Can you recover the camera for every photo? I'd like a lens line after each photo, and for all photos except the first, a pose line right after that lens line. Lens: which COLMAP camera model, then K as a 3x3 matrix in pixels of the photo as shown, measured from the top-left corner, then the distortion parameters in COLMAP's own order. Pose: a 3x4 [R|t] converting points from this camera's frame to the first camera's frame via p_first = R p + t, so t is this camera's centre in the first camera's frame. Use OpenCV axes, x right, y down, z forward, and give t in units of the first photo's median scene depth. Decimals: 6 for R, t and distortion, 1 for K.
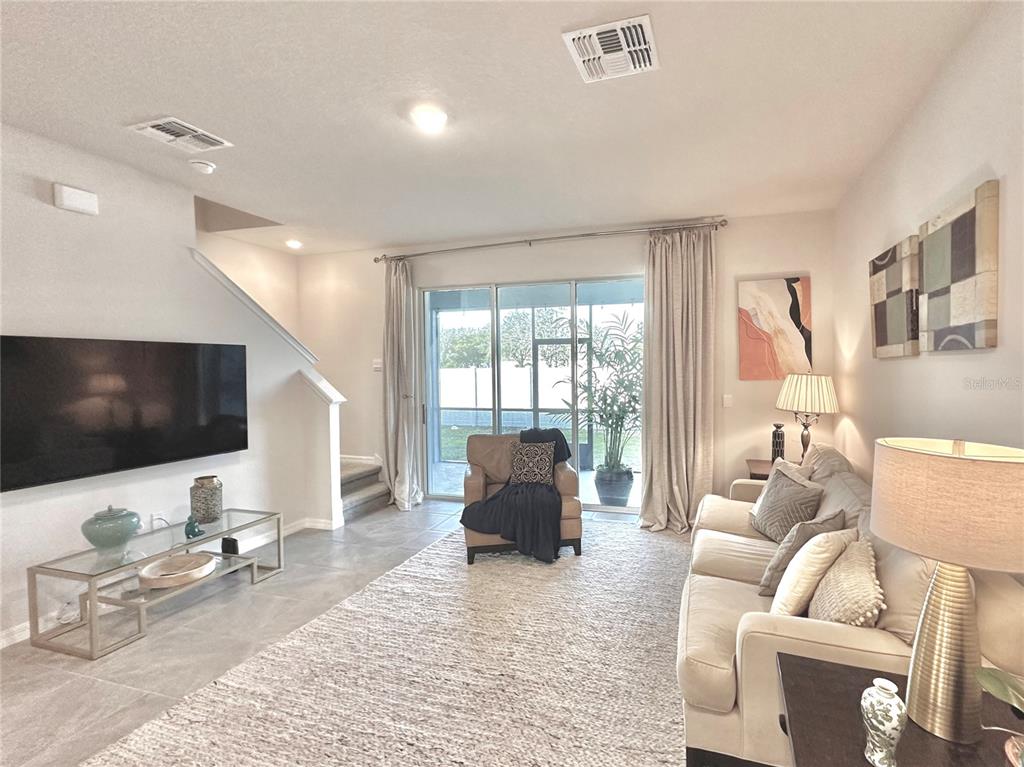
lens RADIAL K [[483.5, 0, 572.7], [0, 483.5, 378.2], [0, 0, 1]] dist [-0.000288, 0.000410]
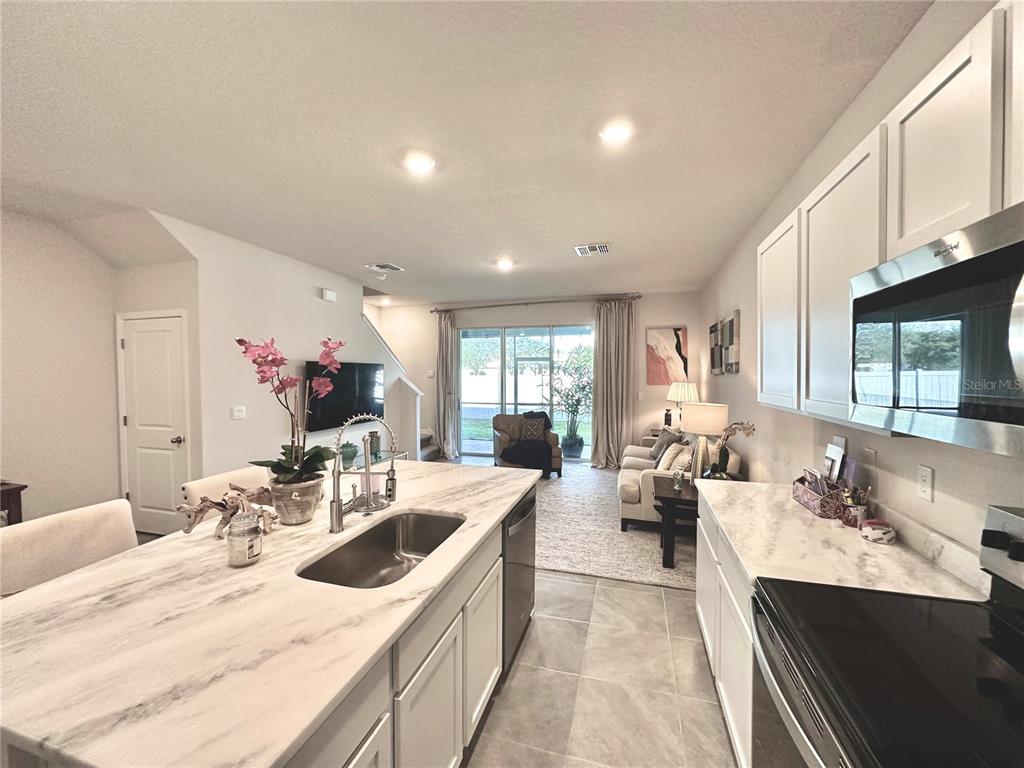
lens RADIAL K [[411.5, 0, 512.0], [0, 411.5, 384.0], [0, 0, 1]] dist [-0.000654, -0.000055]
pose [[0.999960, 0.008673, -0.002342, -0.152985], [-0.008674, 0.999962, -0.000129, 0.005268], [0.002340, 0.000150, 0.999997, -0.526572]]
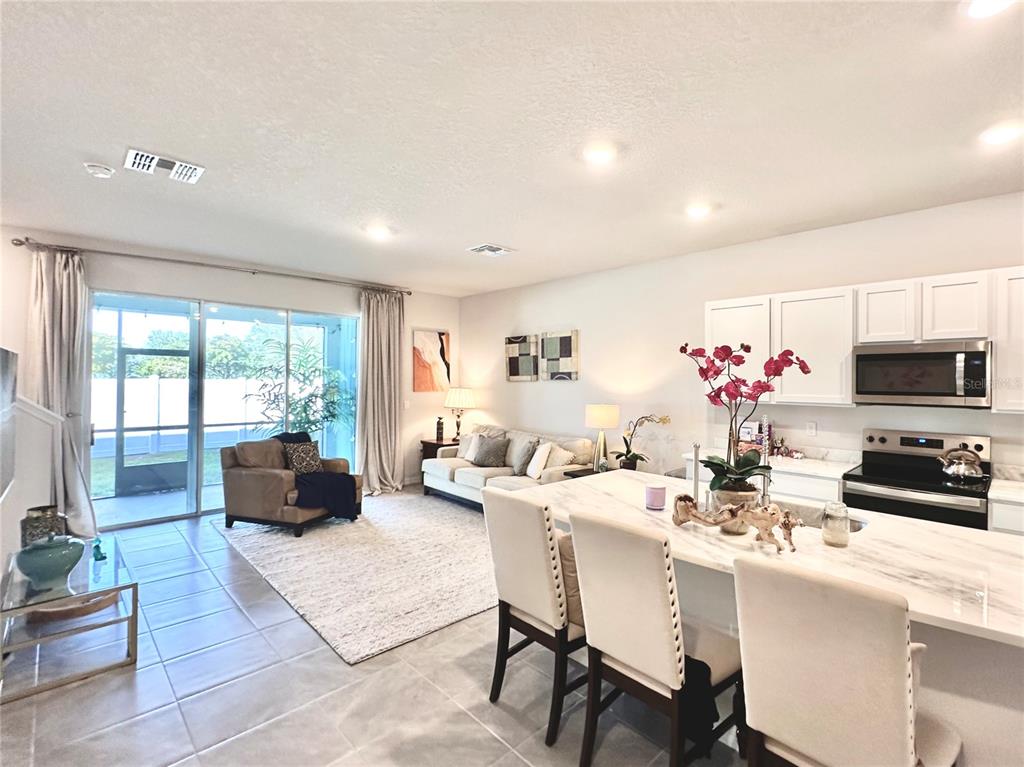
lens RADIAL K [[483.5, 0, 572.7], [0, 483.5, 378.2], [0, 0, 1]] dist [-0.000288, 0.000410]
pose [[0.444437, 0.018538, 0.895618, -0.875618], [0.008582, 0.999652, -0.024950, 0.003358], [-0.895769, 0.018775, 0.444123, -0.185338]]
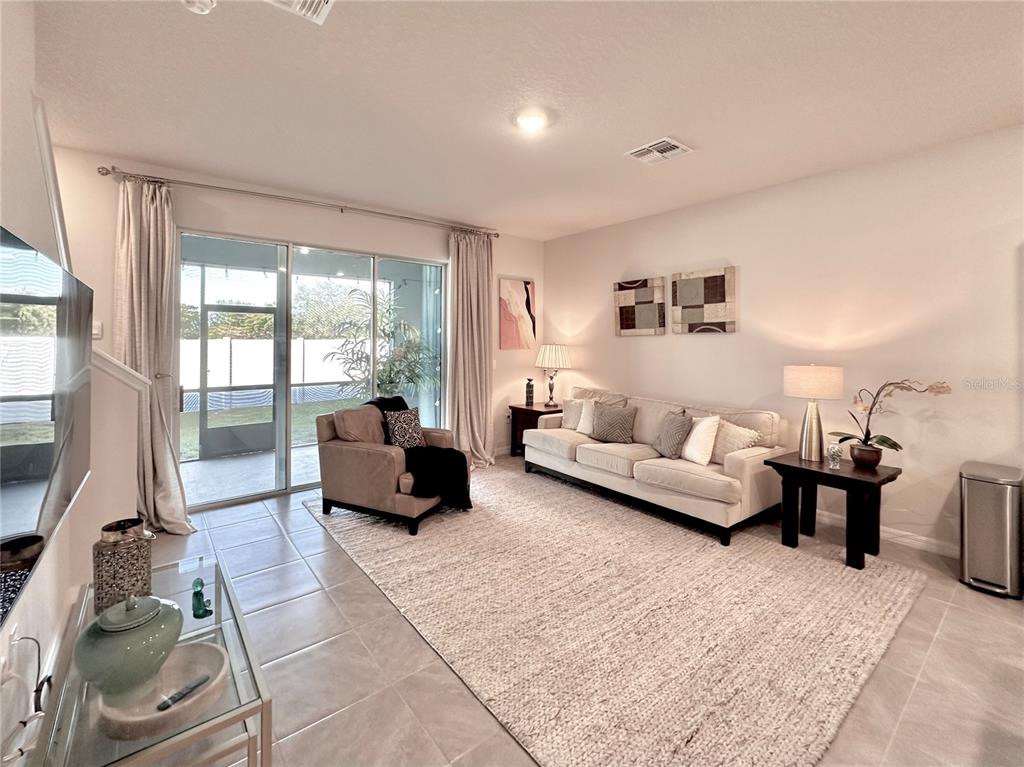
lens RADIAL K [[446.8, 0, 492.8], [0, 446.8, 338.7], [0, 0, 1]] dist [-0.001204, -0.000158]
pose [[0.583526, 0.015436, 0.811947, -0.729441], [0.011811, 0.999552, -0.027492, 0.008731], [-0.812008, 0.025632, 0.583083, 0.275188]]
